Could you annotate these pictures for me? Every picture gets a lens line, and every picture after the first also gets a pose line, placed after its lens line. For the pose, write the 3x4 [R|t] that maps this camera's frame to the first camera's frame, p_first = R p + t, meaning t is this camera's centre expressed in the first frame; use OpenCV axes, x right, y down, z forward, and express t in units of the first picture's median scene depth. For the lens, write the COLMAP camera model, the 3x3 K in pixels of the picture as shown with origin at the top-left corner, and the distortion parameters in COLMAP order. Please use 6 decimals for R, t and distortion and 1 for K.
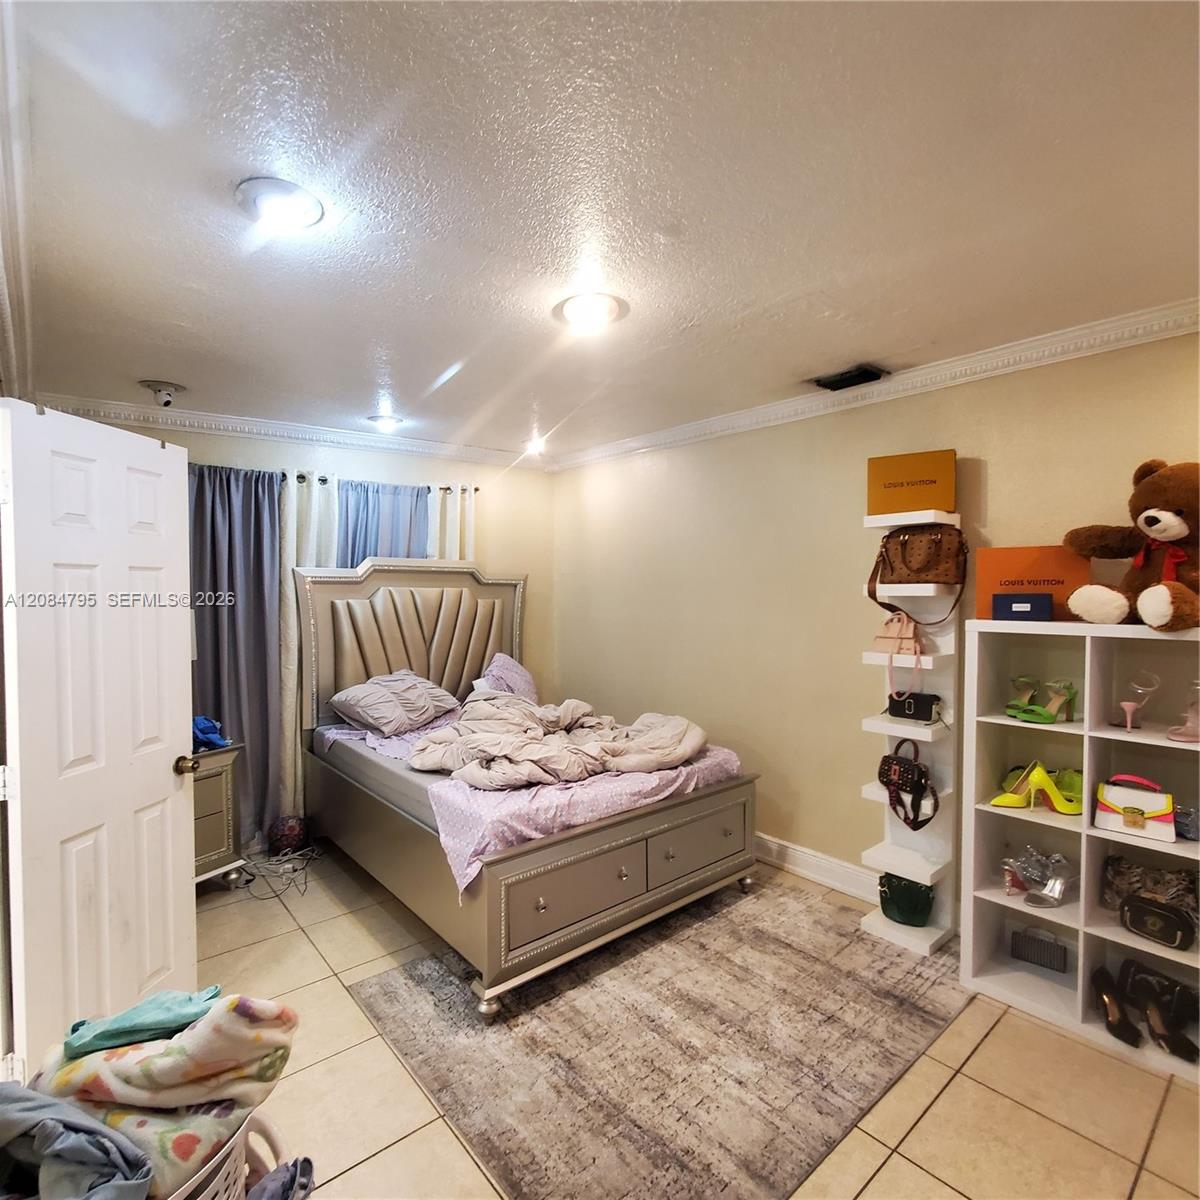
lens RADIAL K [[634.3, 0, 588.8], [0, 634.3, 610.0], [0, 0, 1]] dist [0.002477, -0.004475]
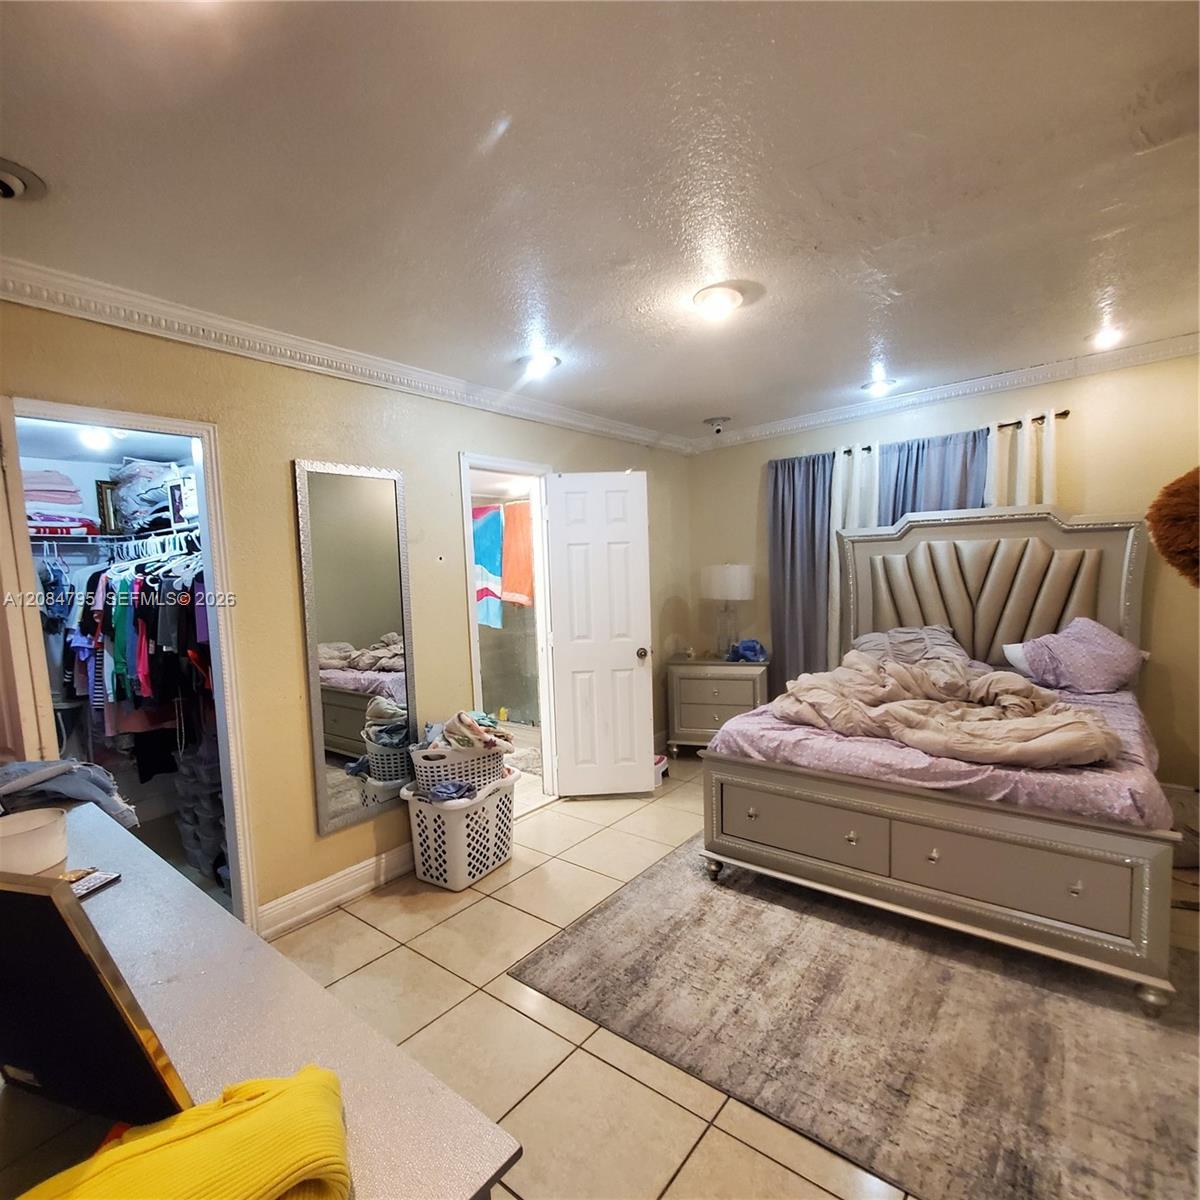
lens RADIAL K [[634.3, 0, 588.8], [0, 634.3, 610.0], [0, 0, 1]] dist [0.002477, -0.004475]
pose [[0.191624, 0.060161, -0.979623, 0.915874], [0.004958, 0.998048, 0.062262, 0.011311], [0.981456, -0.016788, 0.190952, 0.443492]]
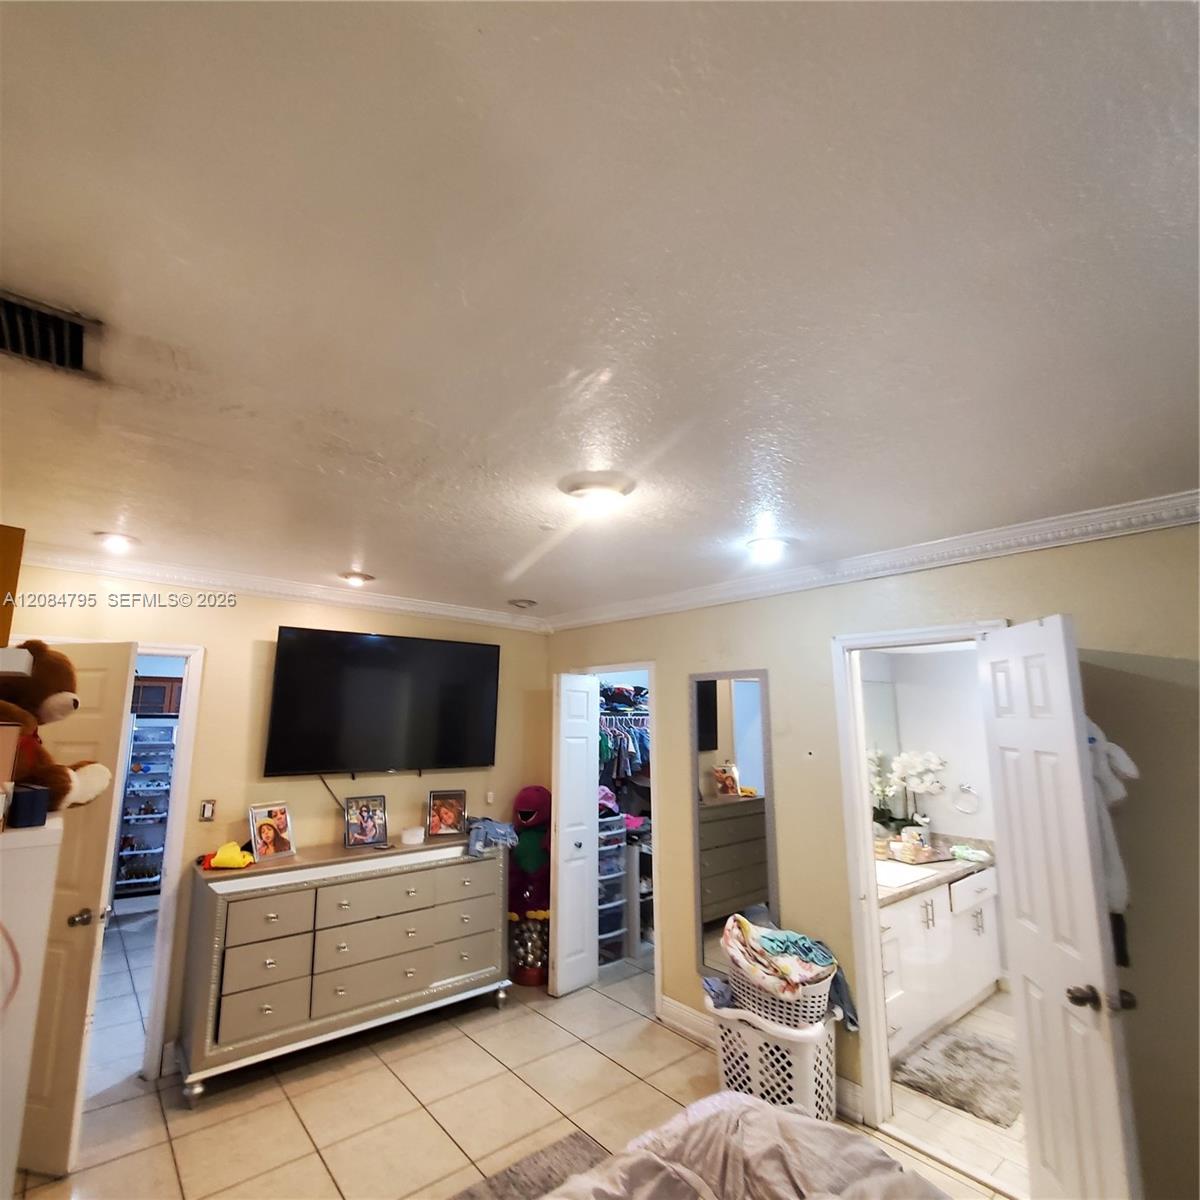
lens RADIAL K [[634.3, 0, 588.8], [0, 634.3, 610.0], [0, 0, 1]] dist [0.002477, -0.004475]
pose [[-0.999779, 0.001355, 0.020962, -0.005812], [-0.001370, 0.991590, -0.129408, -0.127843], [-0.020961, -0.129408, -0.991370, 1.634769]]
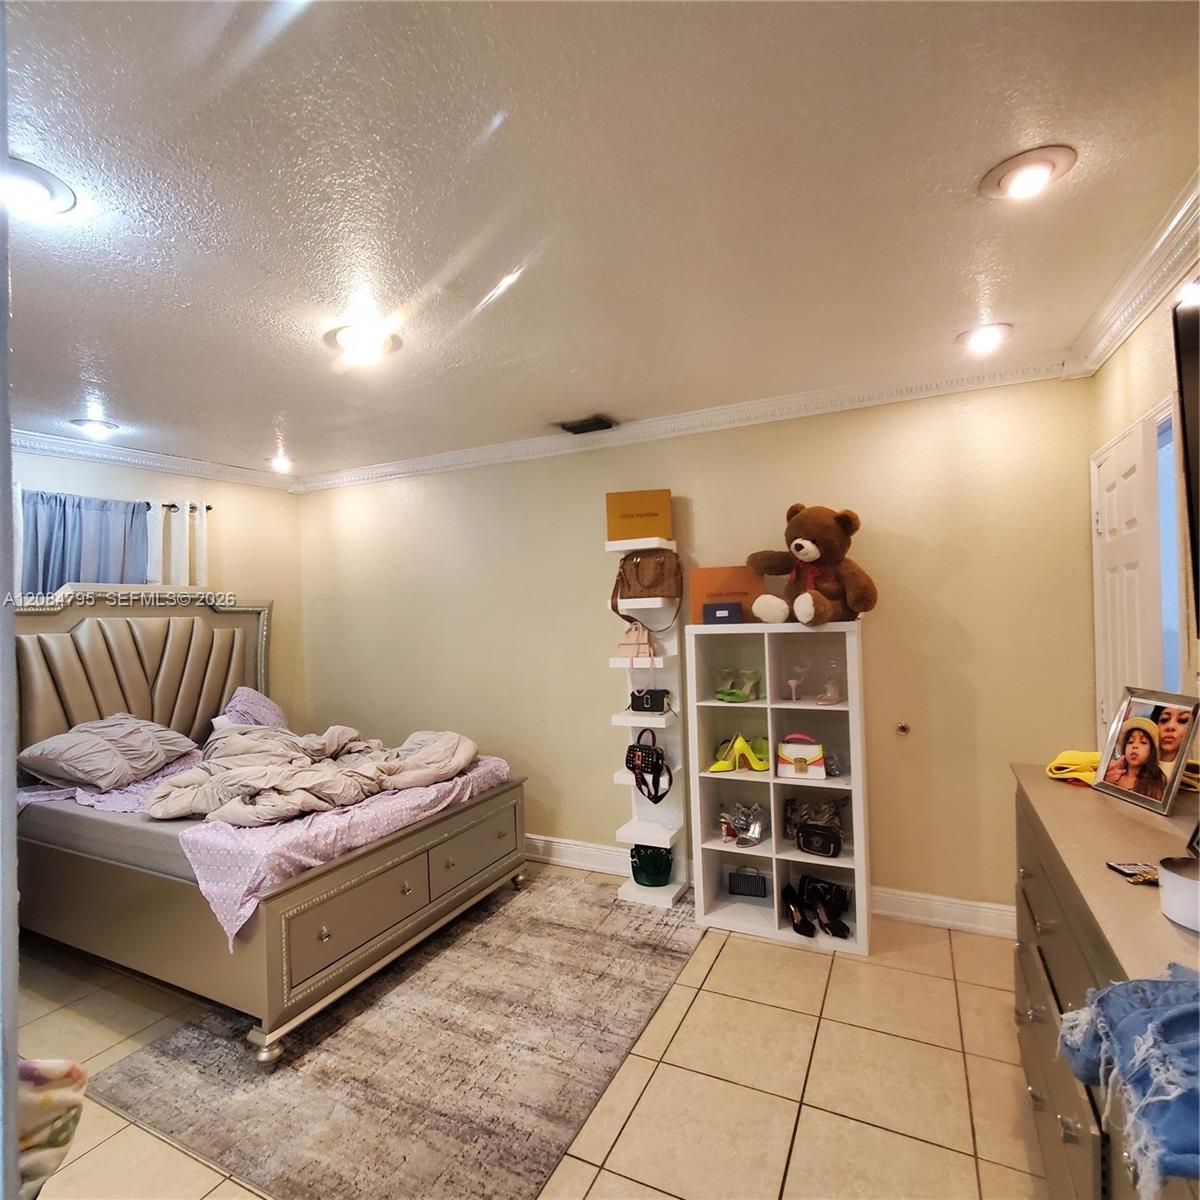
lens RADIAL K [[634.3, 0, 588.8], [0, 634.3, 610.0], [0, 0, 1]] dist [0.002477, -0.004475]
pose [[0.919696, -0.026667, 0.391724, -0.064486], [0.043706, 0.998444, -0.034645, 0.019290], [-0.390190, 0.048984, 0.919430, -0.070829]]
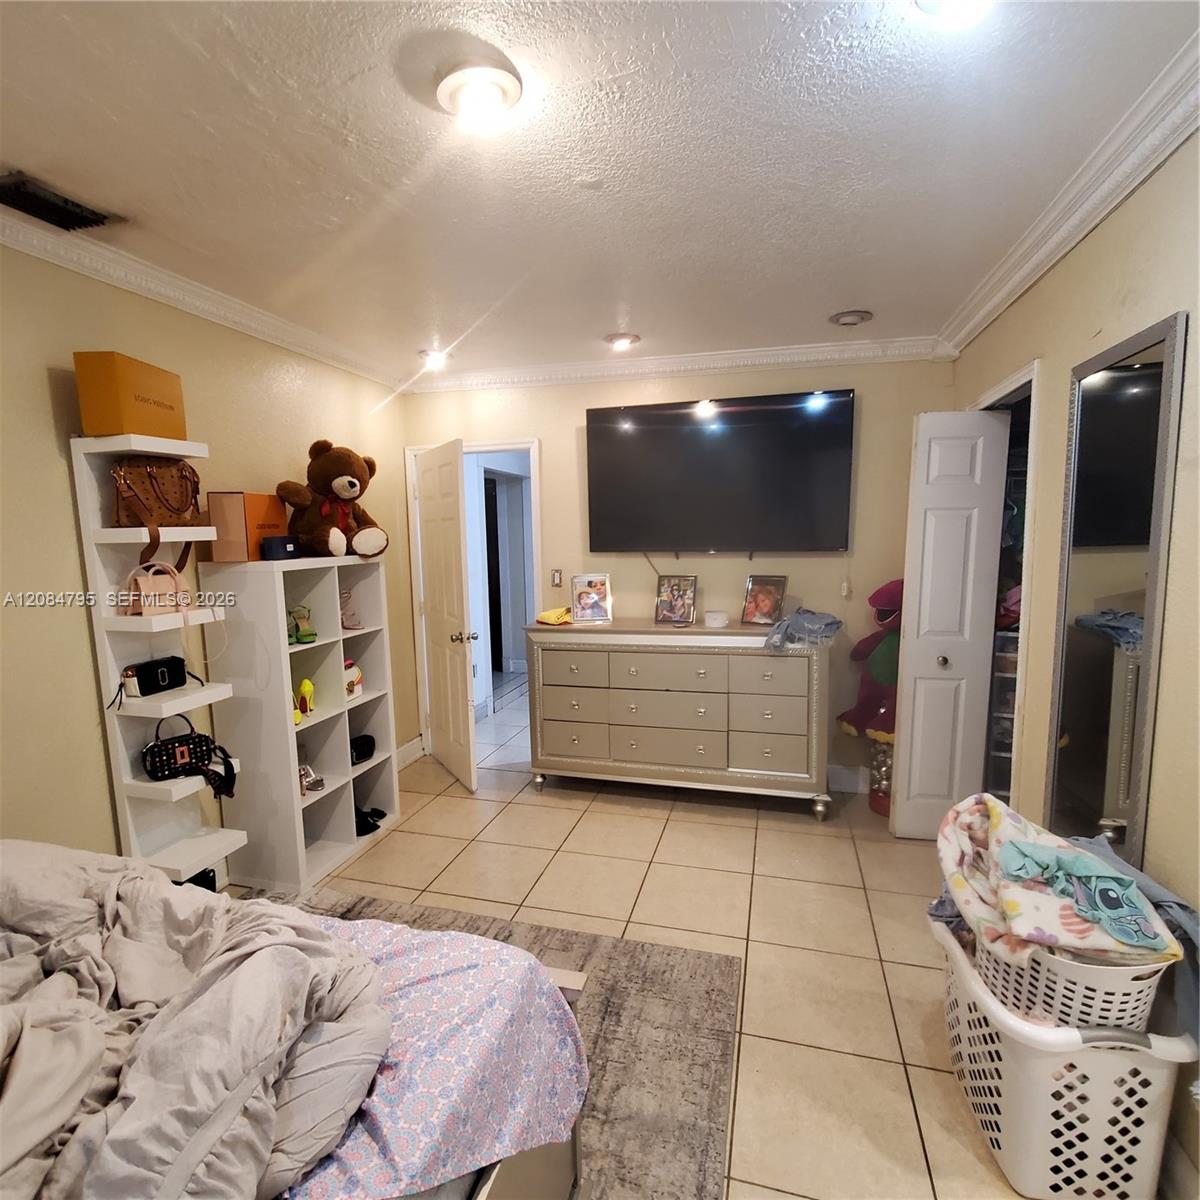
lens RADIAL K [[634.3, 0, 588.8], [0, 634.3, 610.0], [0, 0, 1]] dist [0.002477, -0.004475]
pose [[-0.550752, -0.092076, 0.829575, -0.534346], [0.050291, 0.988430, 0.143096, -0.028001], [-0.833153, 0.120531, -0.539749, 1.085517]]
